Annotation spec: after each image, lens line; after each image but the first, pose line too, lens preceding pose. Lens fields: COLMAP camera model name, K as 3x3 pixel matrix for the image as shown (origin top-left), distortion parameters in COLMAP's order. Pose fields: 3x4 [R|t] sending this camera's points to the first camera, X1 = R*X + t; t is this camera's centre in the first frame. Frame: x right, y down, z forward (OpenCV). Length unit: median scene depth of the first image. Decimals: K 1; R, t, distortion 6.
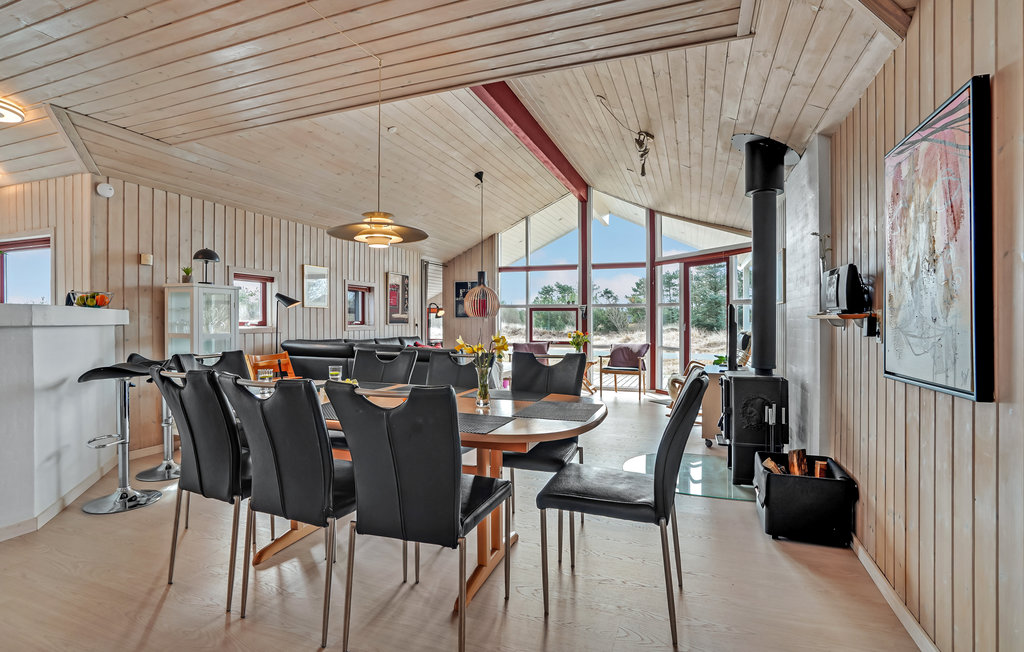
lens RADIAL K [[475.0, 0, 518.2], [0, 475.0, 299.6], [0, 0, 1]] dist [-0.049920, 0.023181]
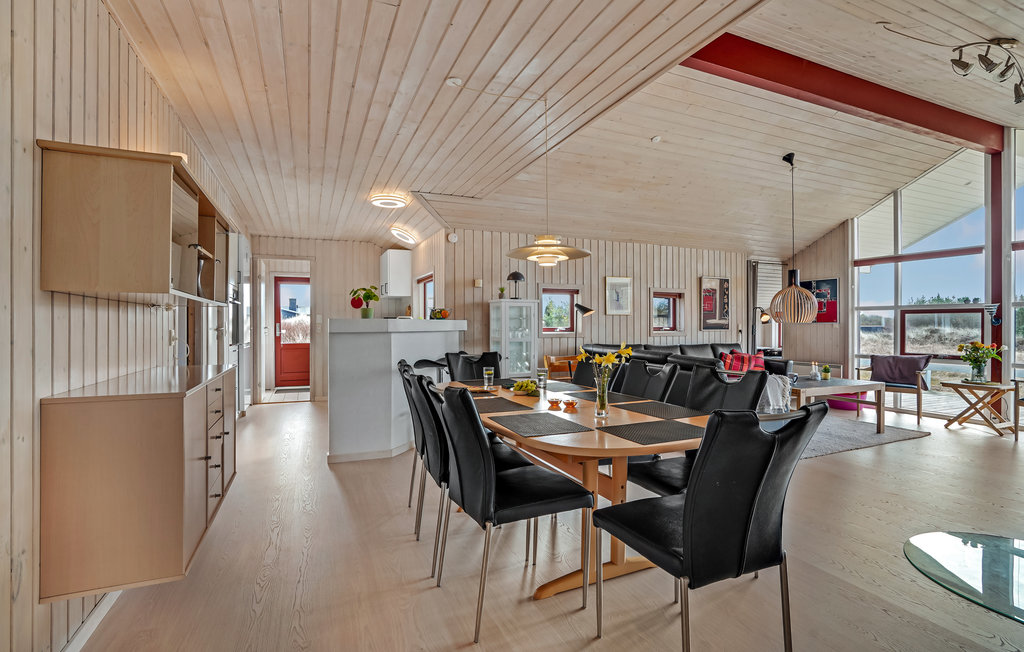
lens RADIAL K [[475.0, 0, 518.2], [0, 475.0, 299.6], [0, 0, 1]] dist [-0.049920, 0.023181]
pose [[0.700902, -0.036808, -0.712307, 0.147043], [0.030497, 0.999301, -0.021629, -0.001714], [0.712605, -0.006564, 0.701534, 0.046702]]
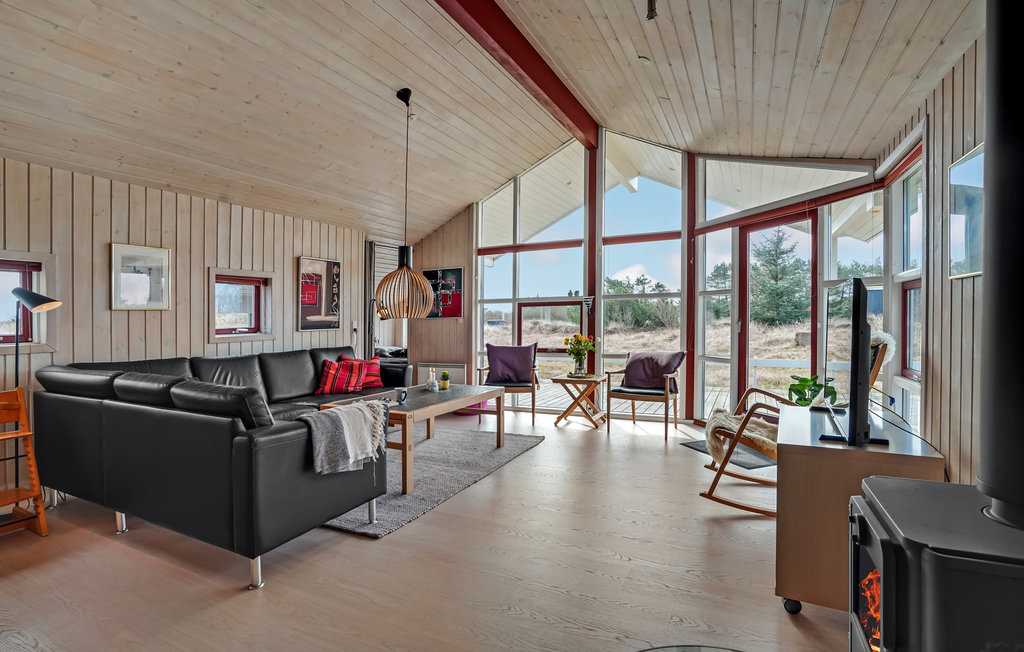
lens RADIAL K [[480.8, 0, 515.3], [0, 480.8, 339.2], [0, 0, 1]] dist [-0.034728, 0.000548]
pose [[0.994457, -0.016342, -0.103869, 0.112128], [0.025485, 0.995855, 0.087316, 0.010131], [0.102012, -0.089479, 0.990751, 0.312225]]
